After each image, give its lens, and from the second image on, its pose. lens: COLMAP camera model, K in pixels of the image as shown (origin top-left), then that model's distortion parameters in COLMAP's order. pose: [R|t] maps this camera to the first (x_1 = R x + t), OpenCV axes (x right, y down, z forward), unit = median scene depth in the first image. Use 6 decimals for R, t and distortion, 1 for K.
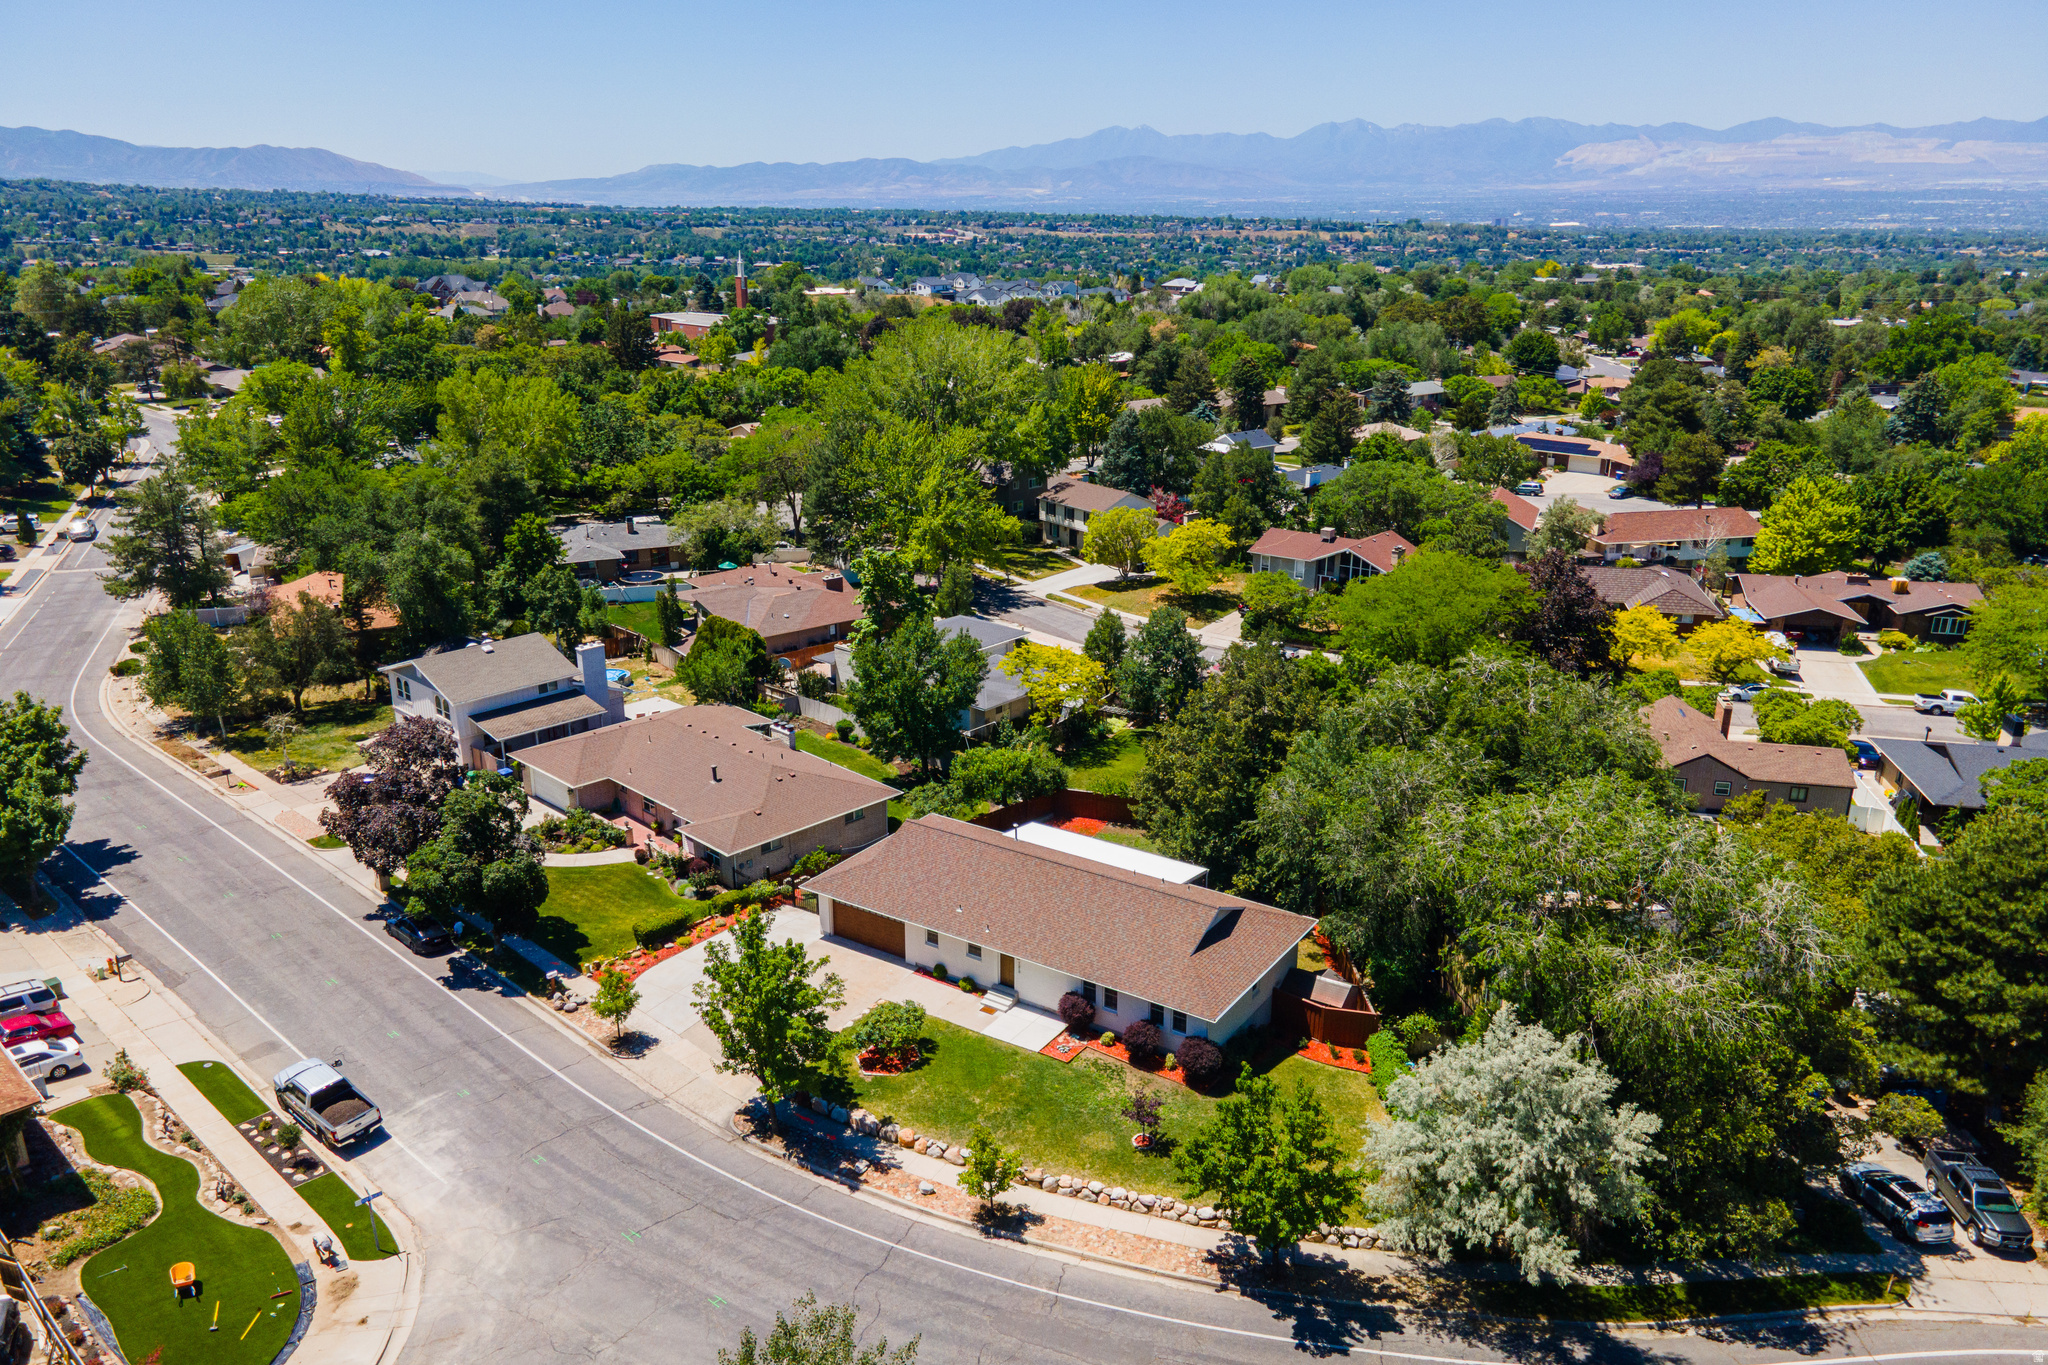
lens RADIAL K [[1500.1, 0, 1024.0], [0, 1500.1, 682.5], [0, 0, 1]] dist [0.017494, 0.050362]
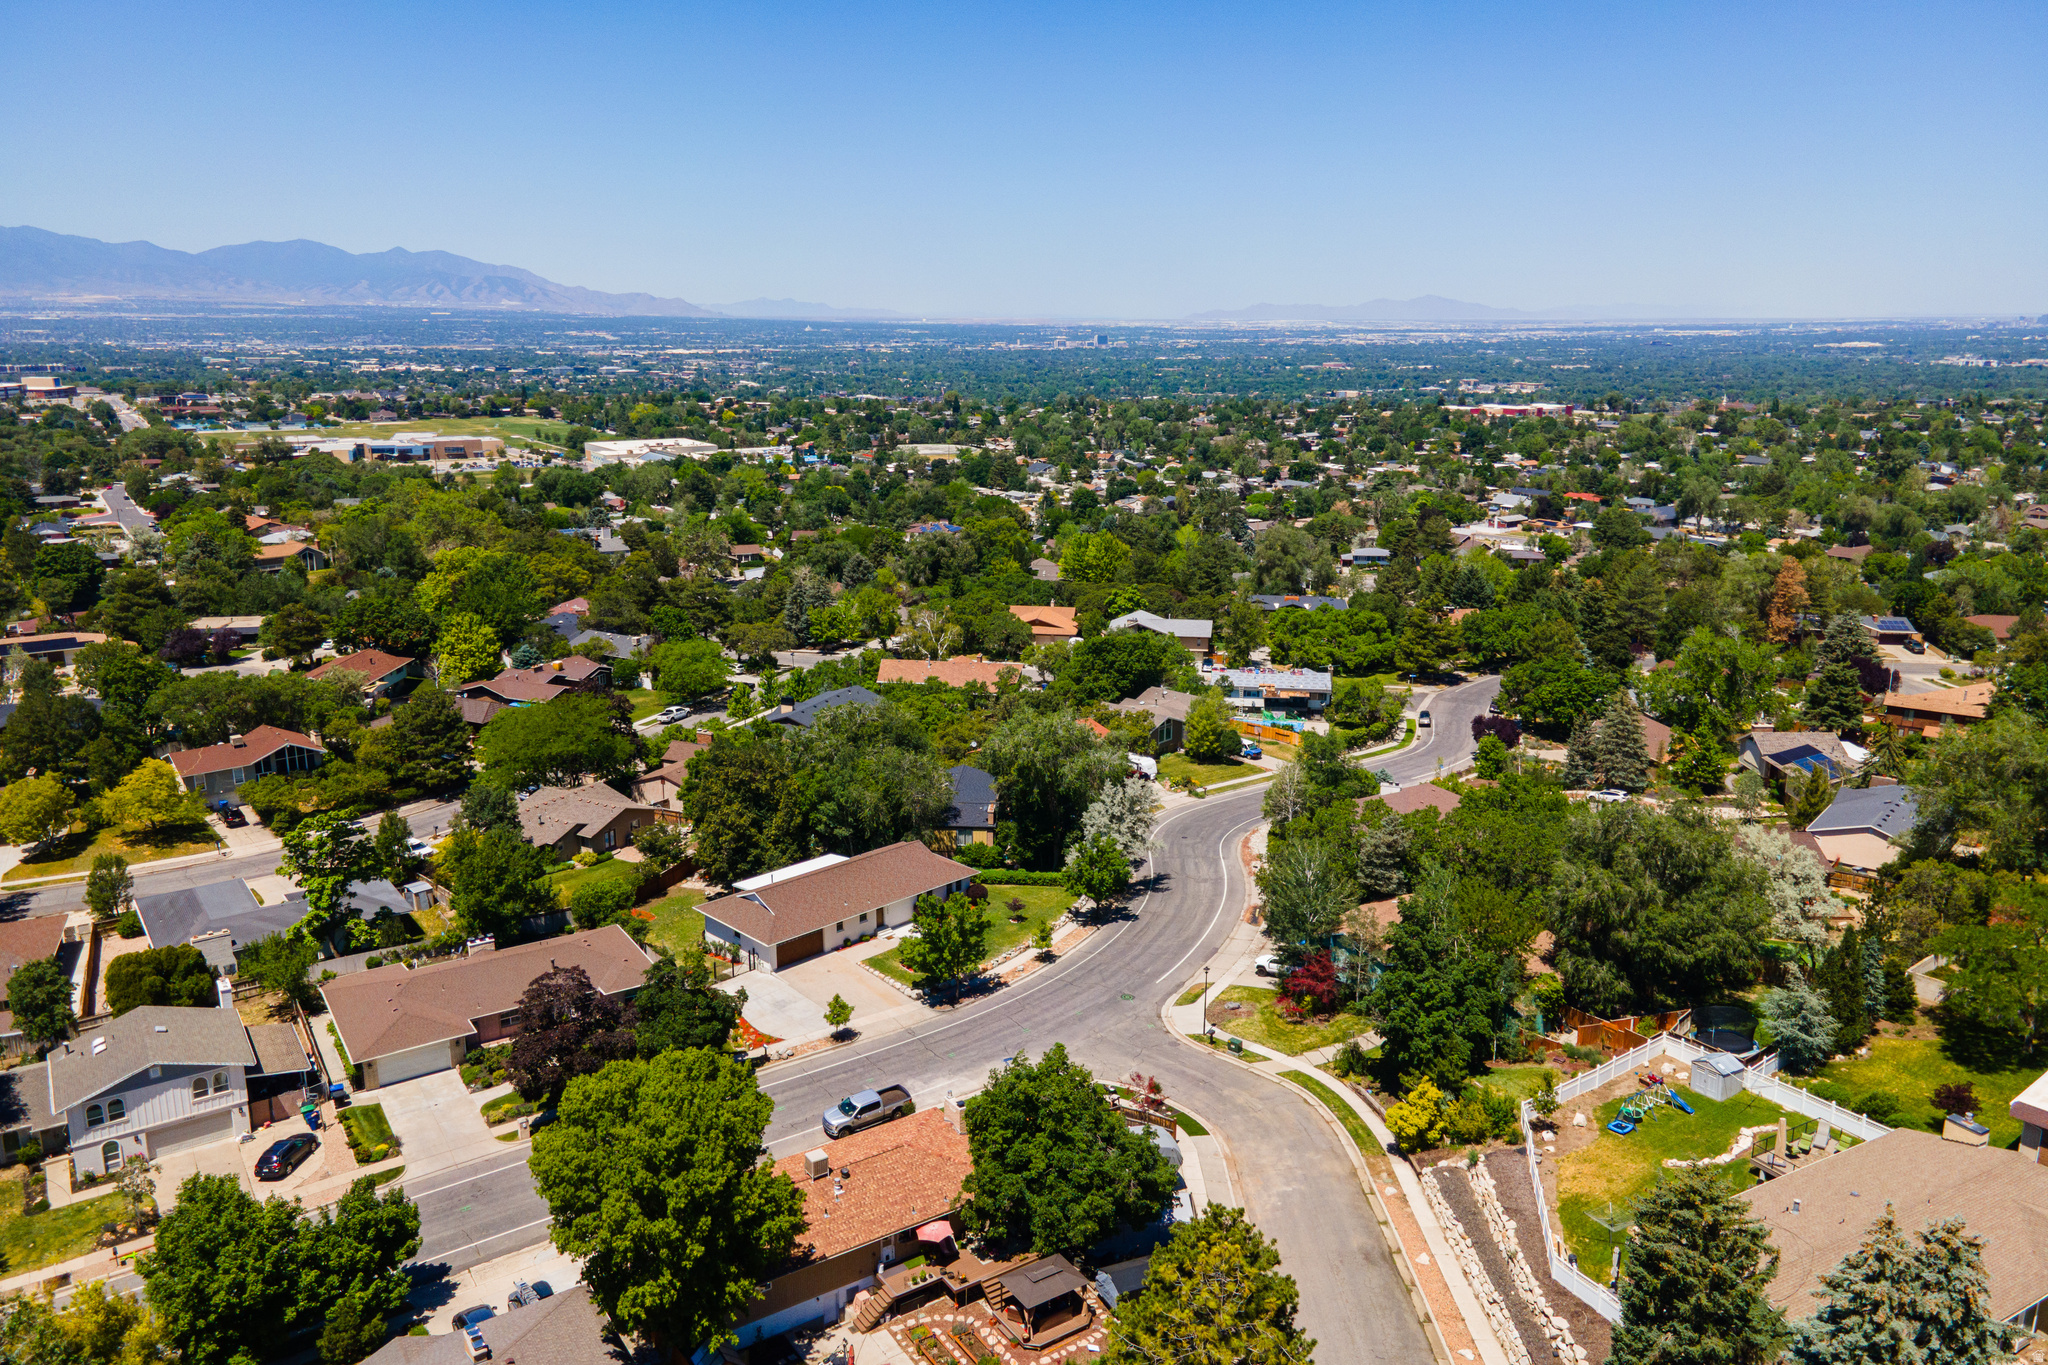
lens RADIAL K [[1487.2, 0, 1024.0], [0, 1487.2, 682.5], [0, 0, 1]] dist [-0.000922, 0.000502]
pose [[0.208609, -0.244210, 0.947018, -1.028542], [0.300740, 0.937422, 0.175488, -0.220955], [-0.930612, 0.248198, 0.268998, 0.155653]]
